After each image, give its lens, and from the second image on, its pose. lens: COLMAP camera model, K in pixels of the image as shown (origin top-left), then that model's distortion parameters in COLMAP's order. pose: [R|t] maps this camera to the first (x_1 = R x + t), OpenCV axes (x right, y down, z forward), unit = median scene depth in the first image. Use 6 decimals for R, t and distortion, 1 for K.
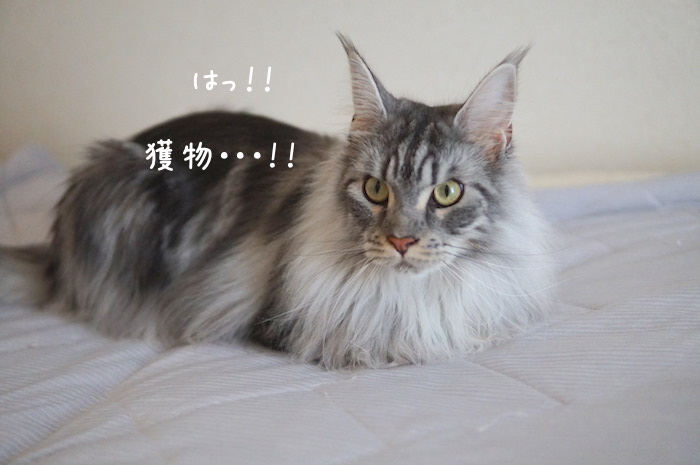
lens RADIAL K [[908.2, 0, 350.2], [0, 908.2, 215.6], [0, 0, 1]] dist [-0.350915, -0.017289]
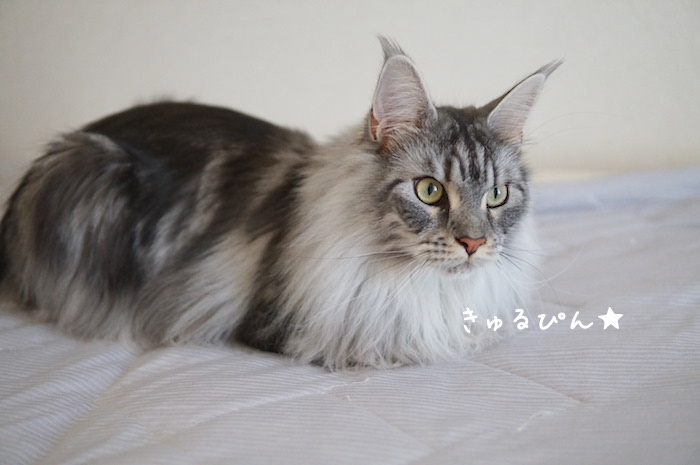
lens RADIAL K [[910.4, 0, 350.0], [0, 910.4, 232.5], [0, 0, 1]] dist [-0.365381, 0.017224]
pose [[0.990152, 0.004134, 0.139934, -0.129392], [-0.007676, 0.999663, 0.024781, -0.004200], [-0.139785, -0.025611, 0.989851, 0.024545]]
